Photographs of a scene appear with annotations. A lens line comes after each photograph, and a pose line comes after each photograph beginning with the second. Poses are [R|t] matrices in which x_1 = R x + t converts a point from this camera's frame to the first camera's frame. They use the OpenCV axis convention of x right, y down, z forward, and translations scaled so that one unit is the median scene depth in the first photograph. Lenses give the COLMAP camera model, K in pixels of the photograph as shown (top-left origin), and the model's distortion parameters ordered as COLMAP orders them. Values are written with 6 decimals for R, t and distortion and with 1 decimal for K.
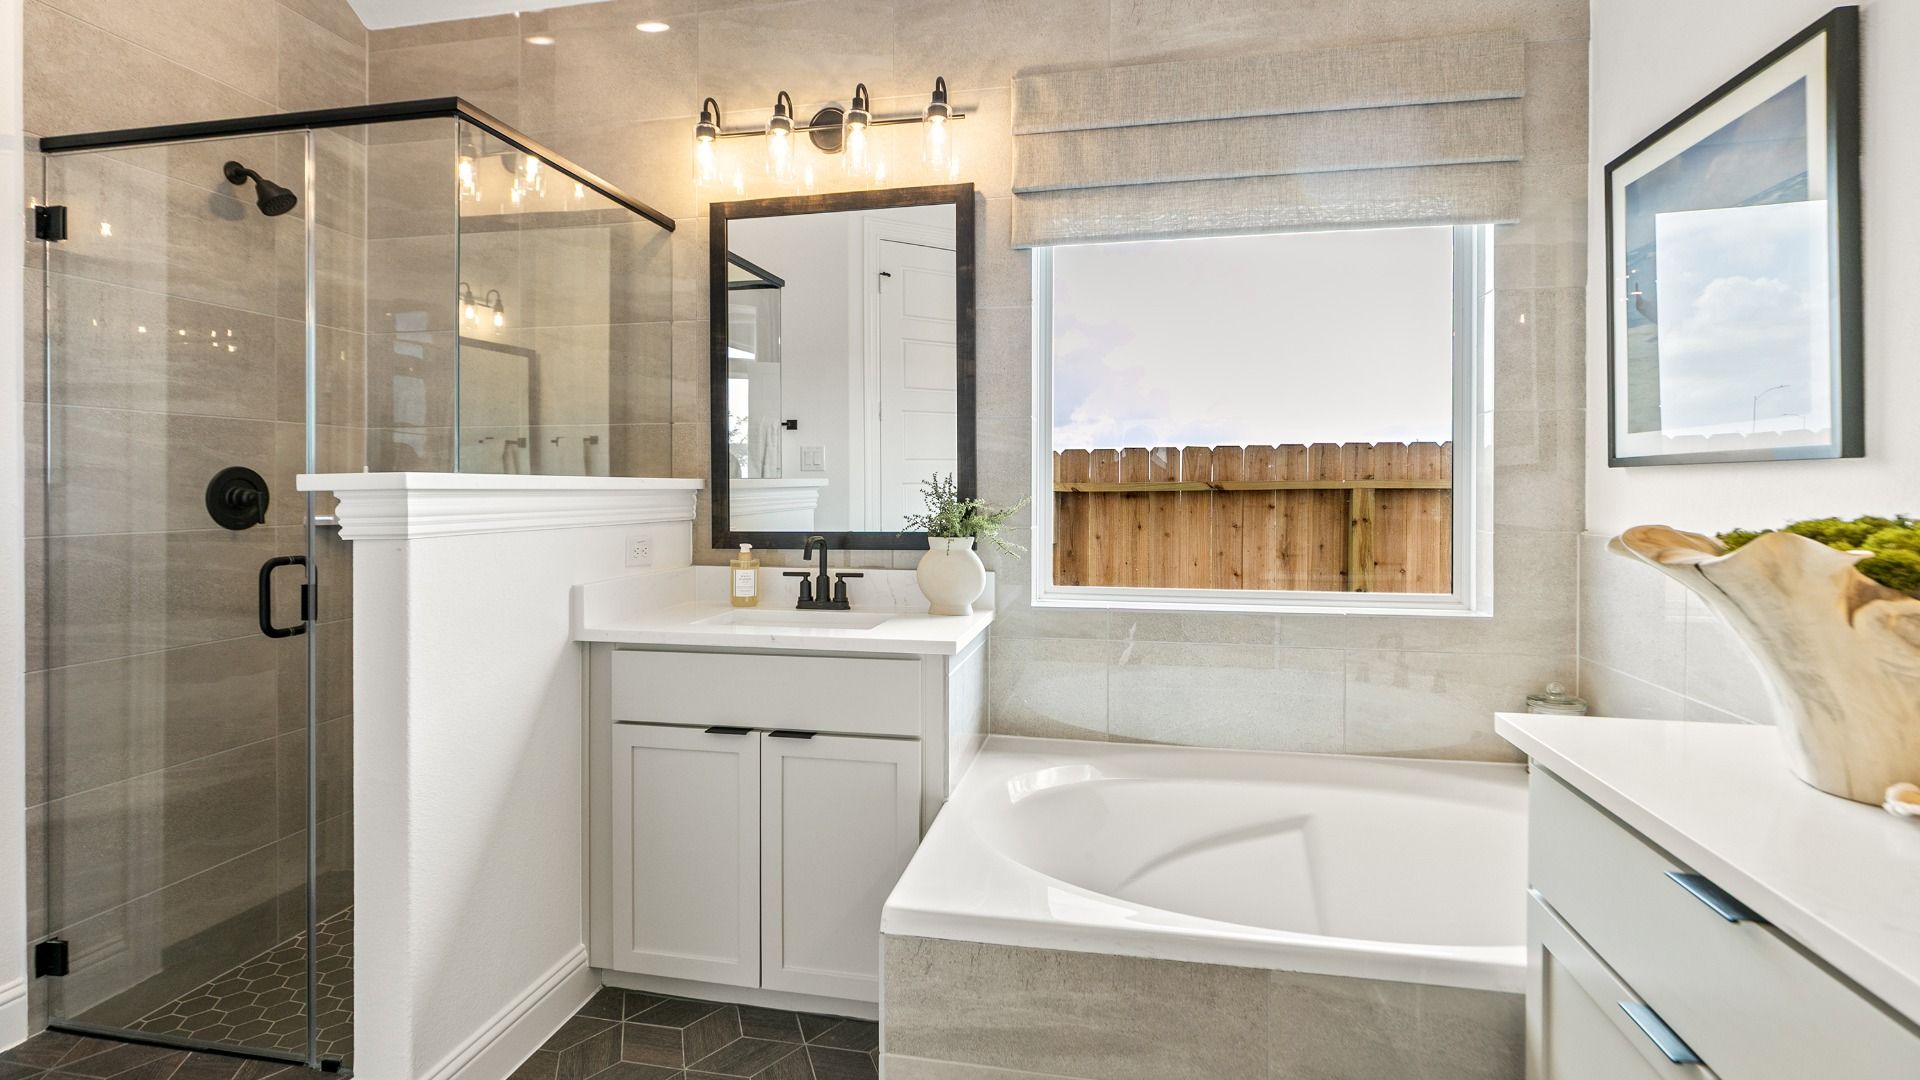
lens RADIAL K [[857.1, 0, 1010.7], [0, 857.1, 489.0], [0, 0, 1]] dist [-0.004721, 0.000883]
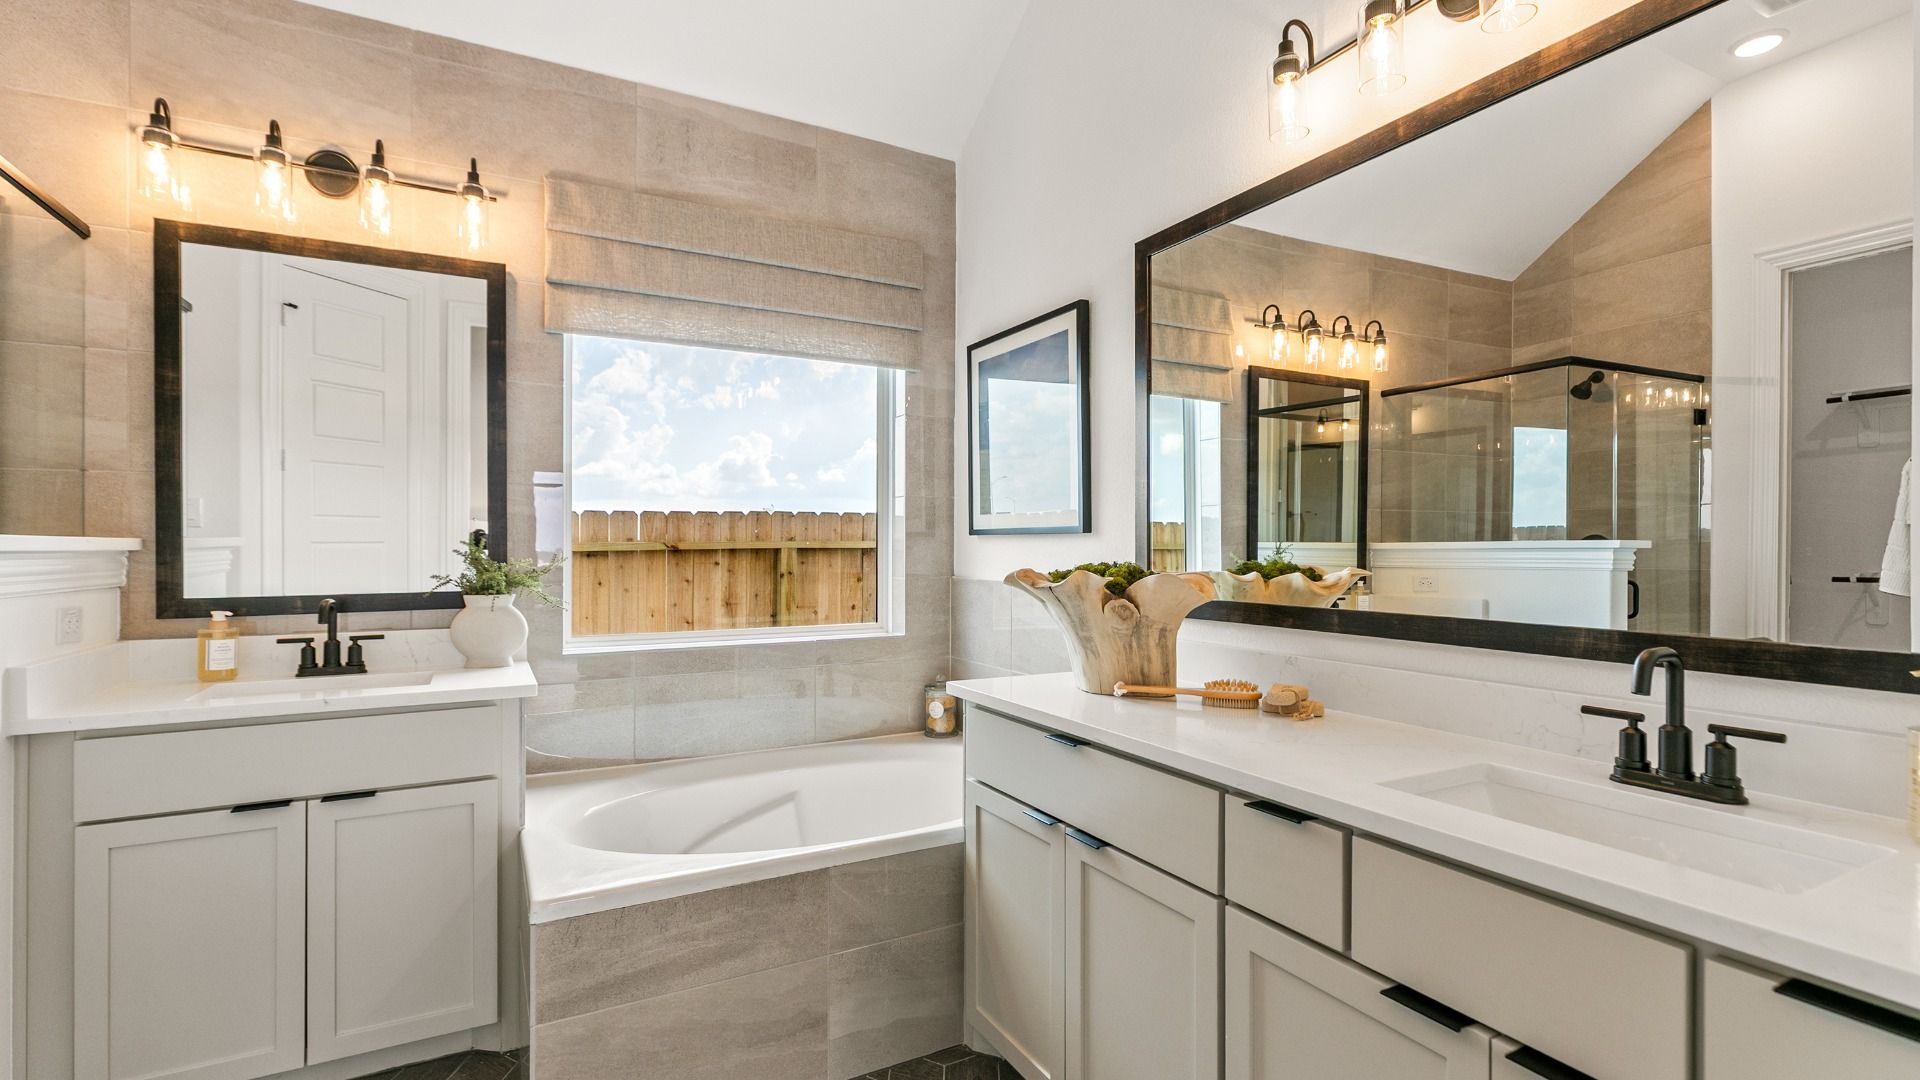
lens RADIAL K [[857.1, 0, 961.8], [0, 857.1, 544.5], [0, 0, 1]] dist [-0.004721, 0.000883]
pose [[0.764726, 0.001881, 0.644352, -0.301746], [0.000214, 0.999995, -0.003172, -0.003005], [-0.644355, 0.002563, 0.764722, -0.189883]]
